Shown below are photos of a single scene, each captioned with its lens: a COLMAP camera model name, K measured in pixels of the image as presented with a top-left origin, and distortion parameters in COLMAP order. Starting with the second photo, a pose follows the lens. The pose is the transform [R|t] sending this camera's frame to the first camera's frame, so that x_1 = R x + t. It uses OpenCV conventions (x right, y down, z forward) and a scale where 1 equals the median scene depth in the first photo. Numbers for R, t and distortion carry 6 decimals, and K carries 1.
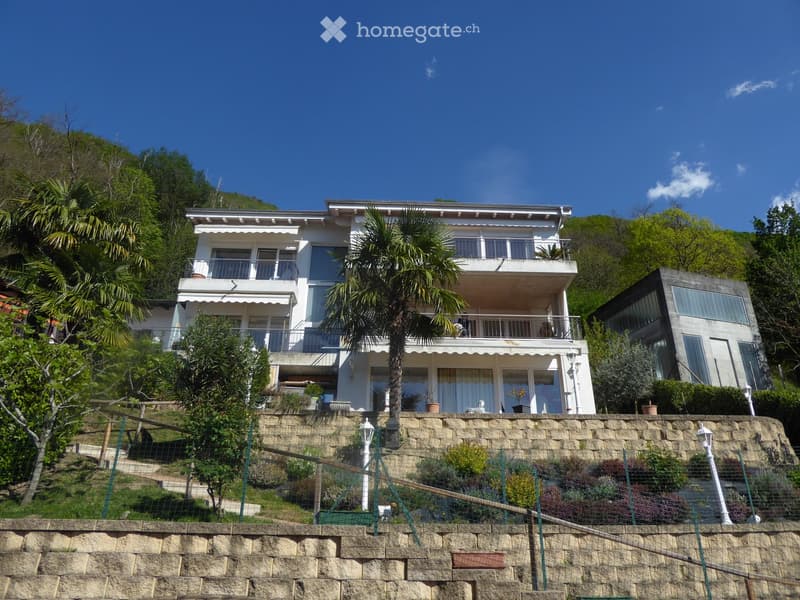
lens RADIAL K [[563.2, 0, 412.1], [0, 563.2, 282.7], [0, 0, 1]] dist [-0.034549, 0.003874]
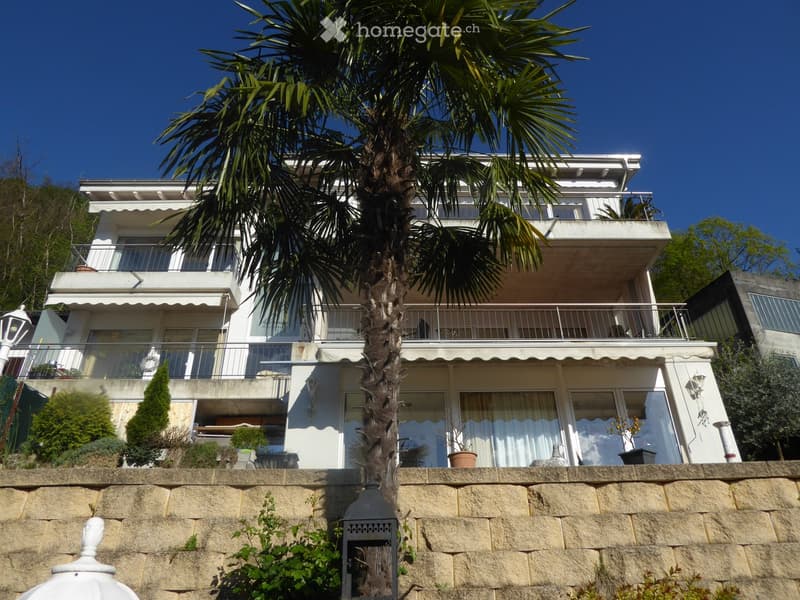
lens RADIAL K [[559.9, 0, 410.2], [0, 559.9, 292.2], [0, 0, 1]] dist [-0.029358, 0.007566]
pose [[0.999587, -0.026578, 0.010949, -0.008892], [0.027425, 0.995889, -0.086336, 0.086780], [-0.008609, 0.086600, 0.996206, 0.371449]]
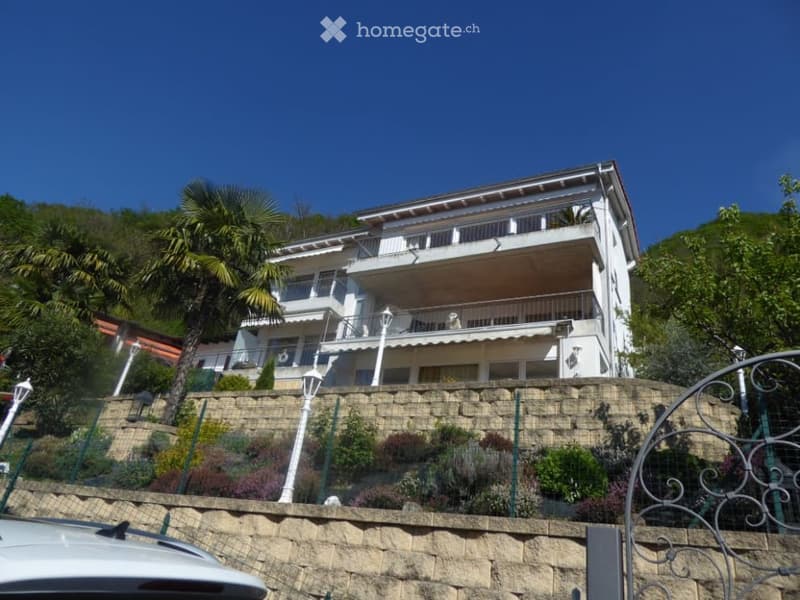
lens RADIAL K [[563.2, 0, 412.1], [0, 563.2, 282.7], [0, 0, 1]] dist [-0.034549, 0.003874]
pose [[0.869611, -0.141044, -0.473163, 0.423650], [0.101036, 0.988885, -0.109082, 0.103503], [0.483289, 0.047052, 0.874195, 0.187222]]
